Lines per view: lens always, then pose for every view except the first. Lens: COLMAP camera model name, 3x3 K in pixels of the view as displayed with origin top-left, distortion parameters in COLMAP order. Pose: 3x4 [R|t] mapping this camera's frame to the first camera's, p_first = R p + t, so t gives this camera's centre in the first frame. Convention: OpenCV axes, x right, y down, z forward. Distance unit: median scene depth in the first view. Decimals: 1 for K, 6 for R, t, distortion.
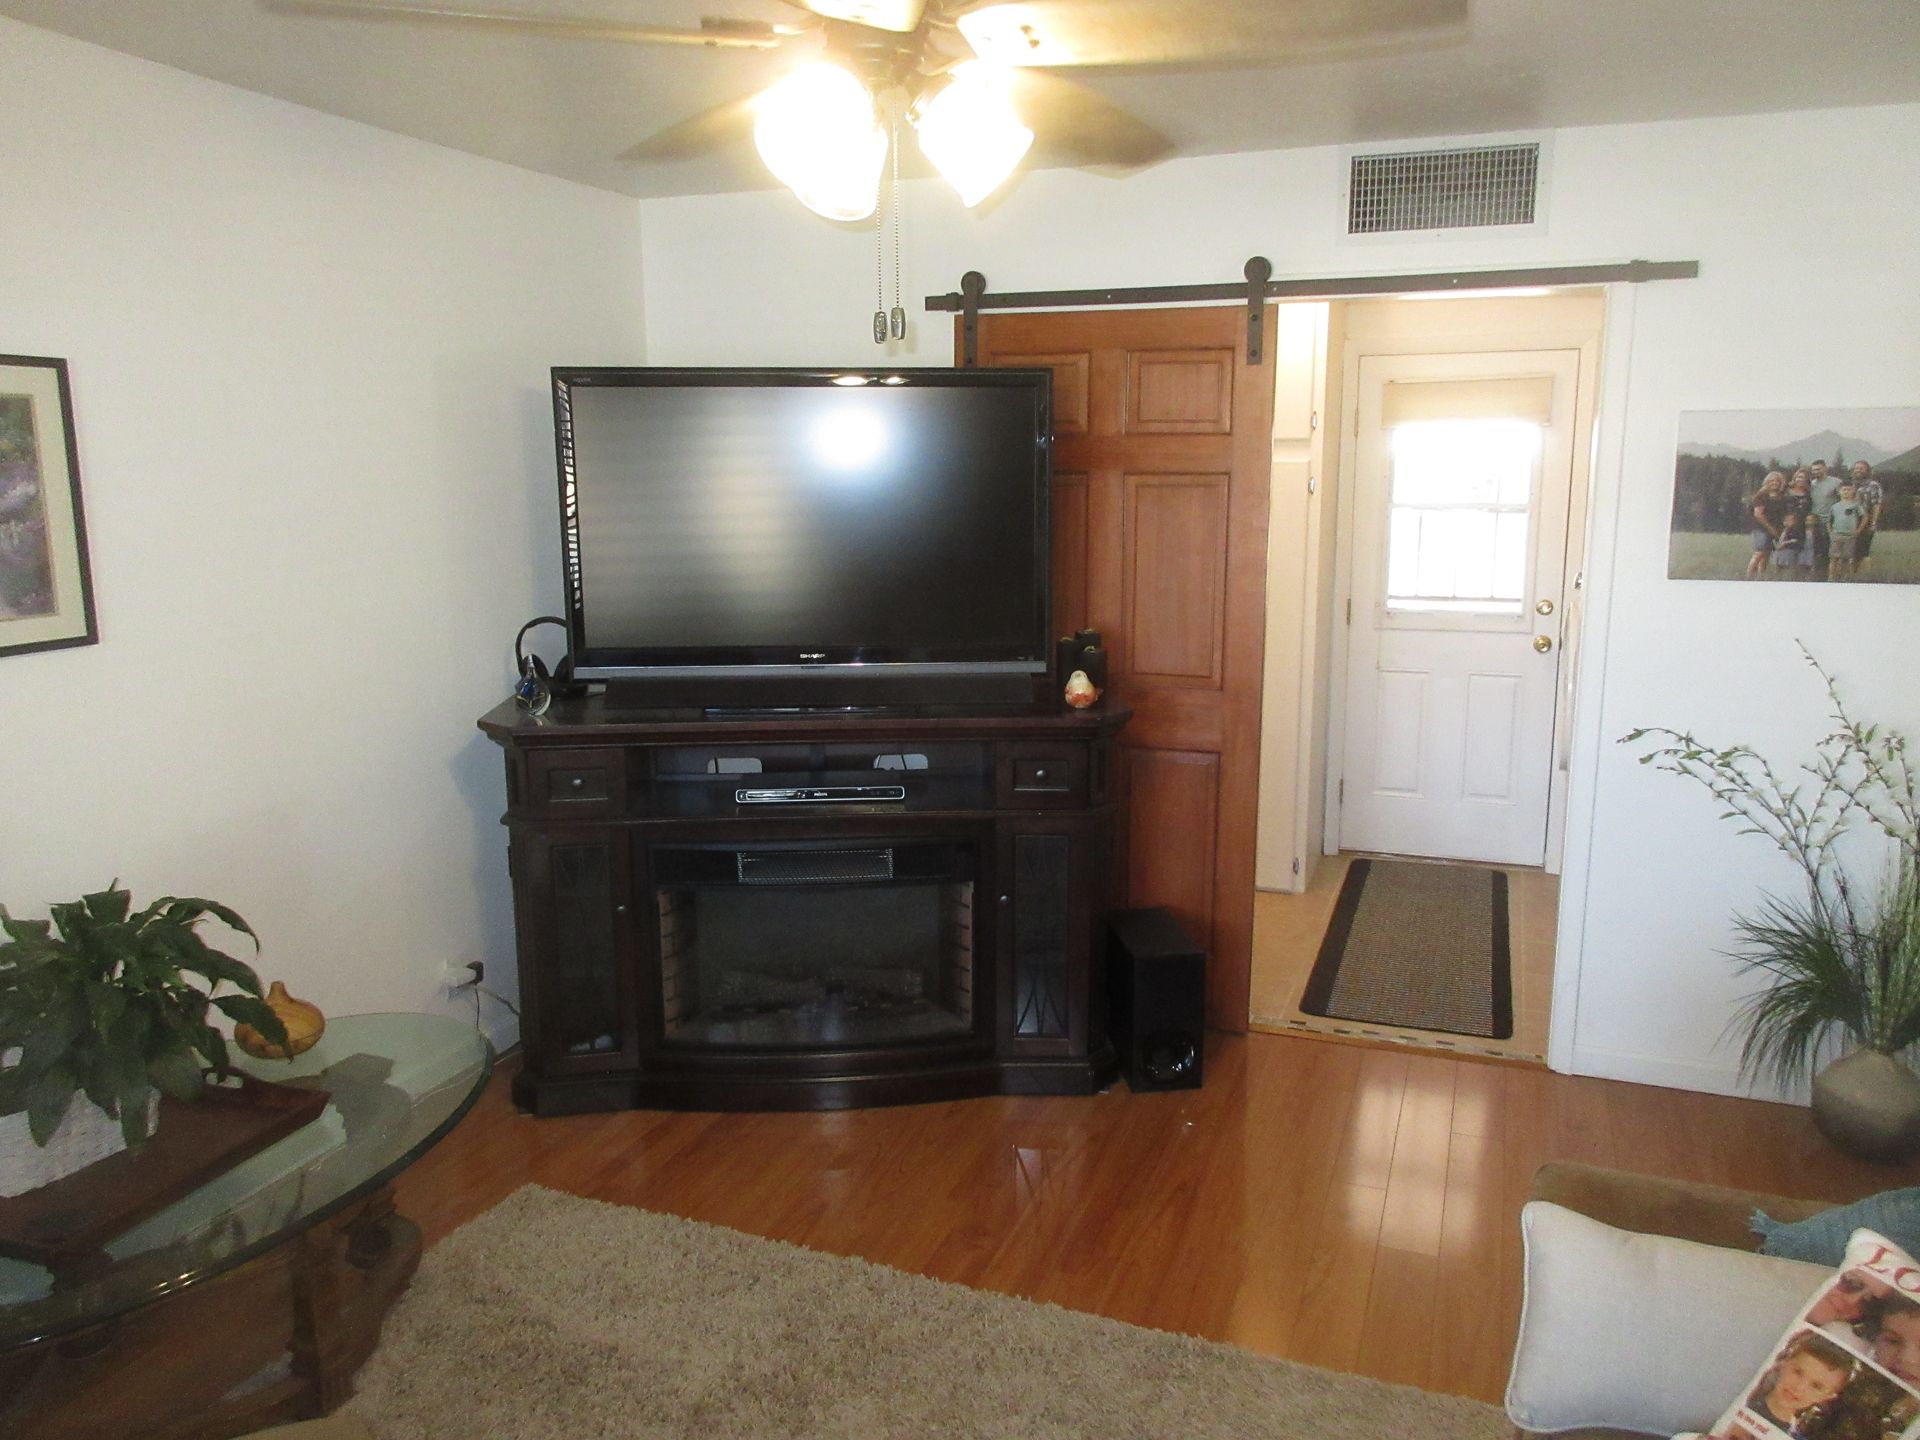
lens RADIAL K [[1436.0, 0, 956.0], [0, 1436.0, 714.3], [0, 0, 1]] dist [0.007875, 0.003257]
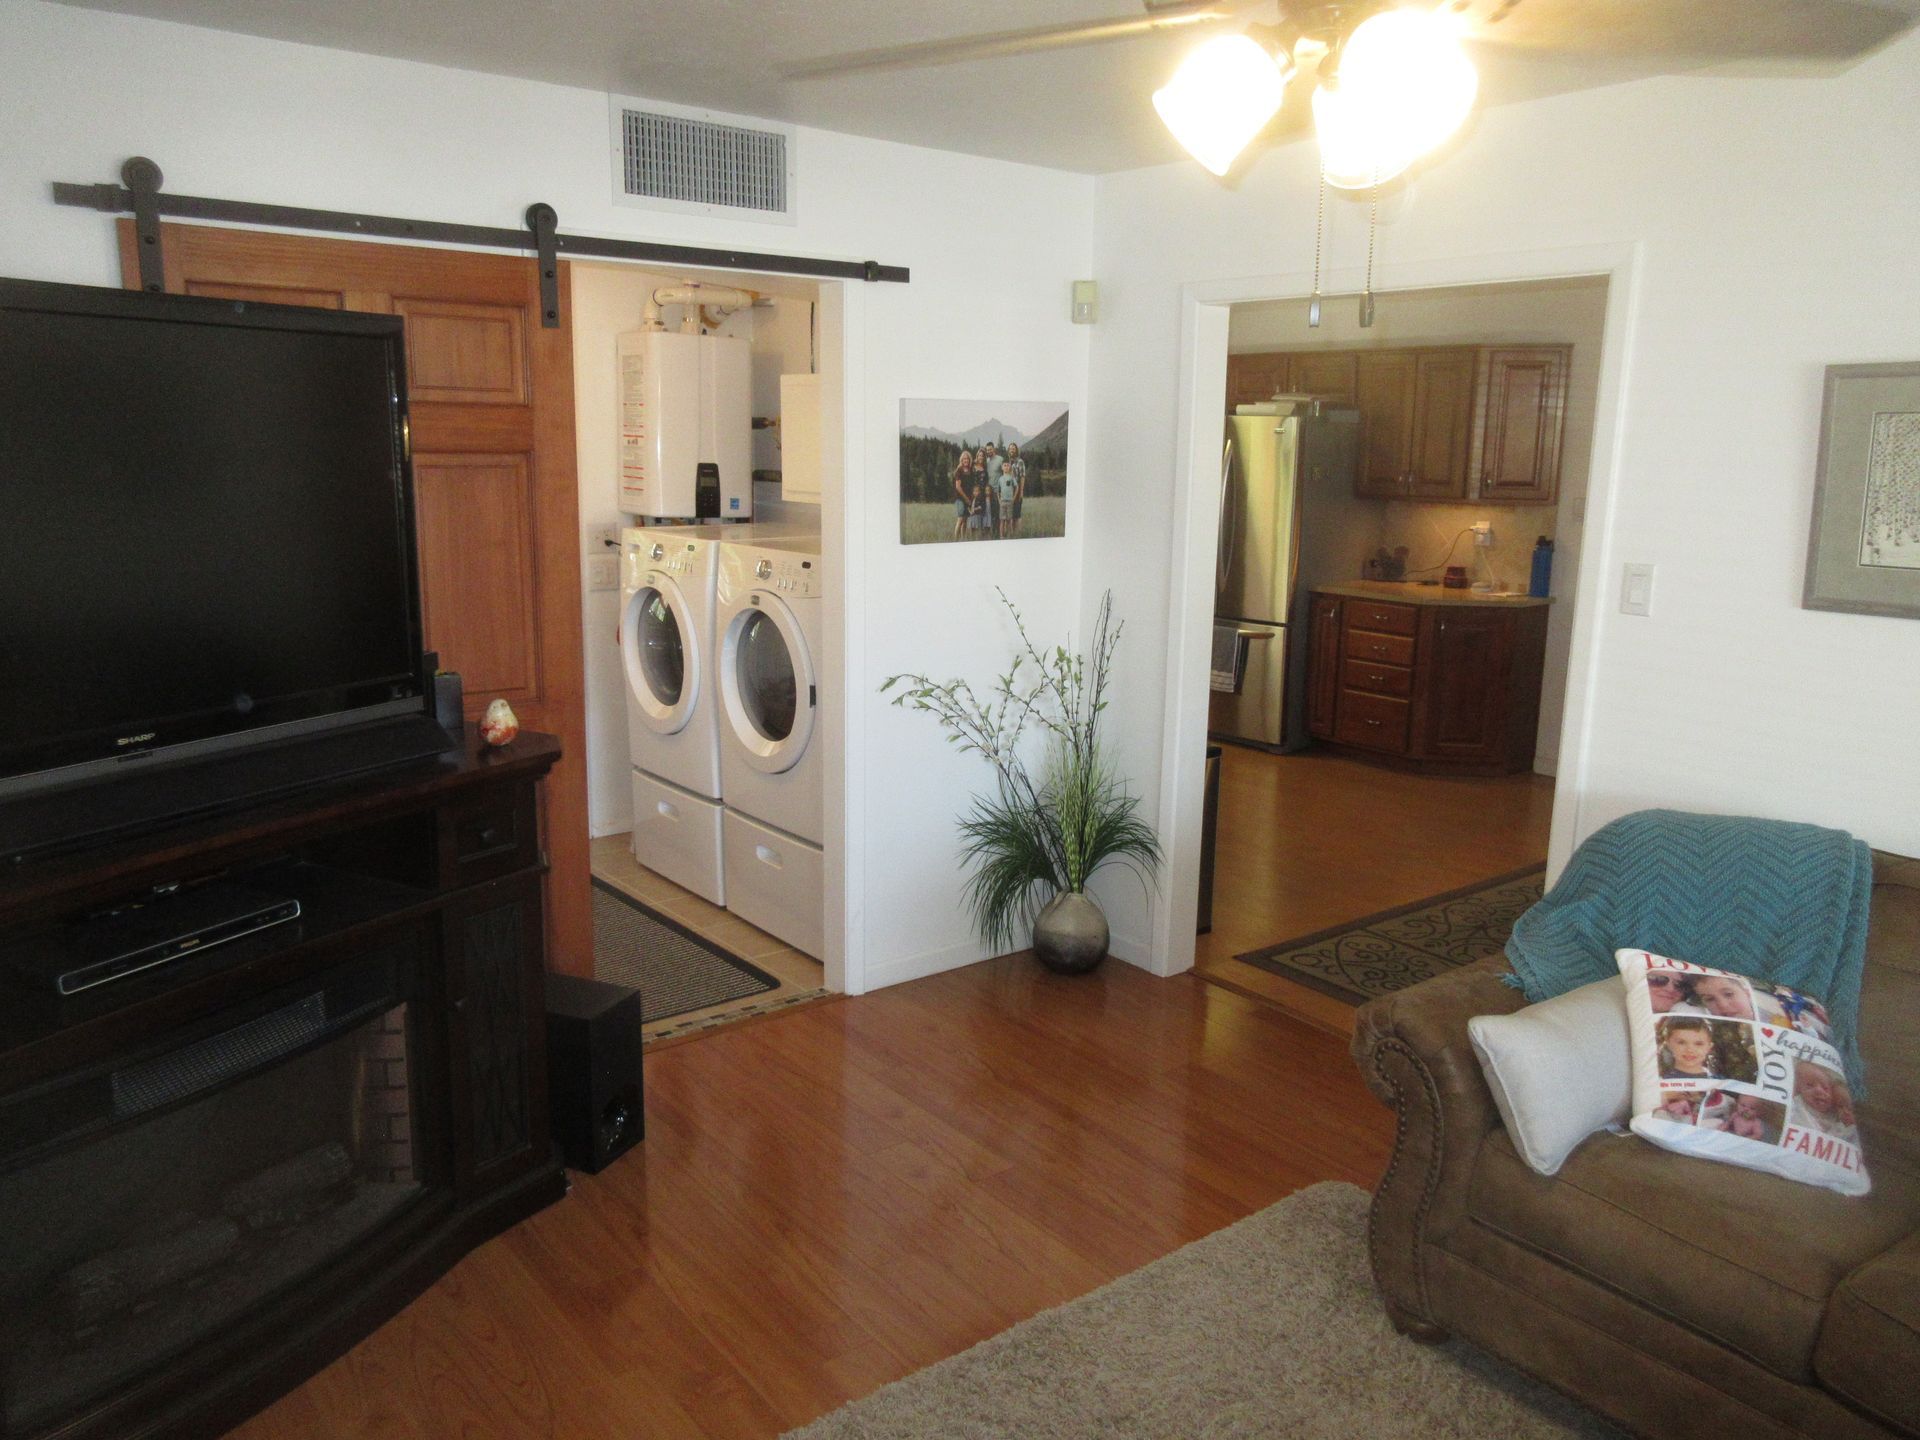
lens RADIAL K [[1436.0, 0, 971.0], [0, 1436.0, 721.5], [0, 0, 1]] dist [0.007875, 0.003257]
pose [[0.513165, -0.160944, 0.843065, -0.475784], [0.136259, 0.985081, 0.105116, -0.068843], [-0.847405, 0.060933, 0.527439, 0.360890]]
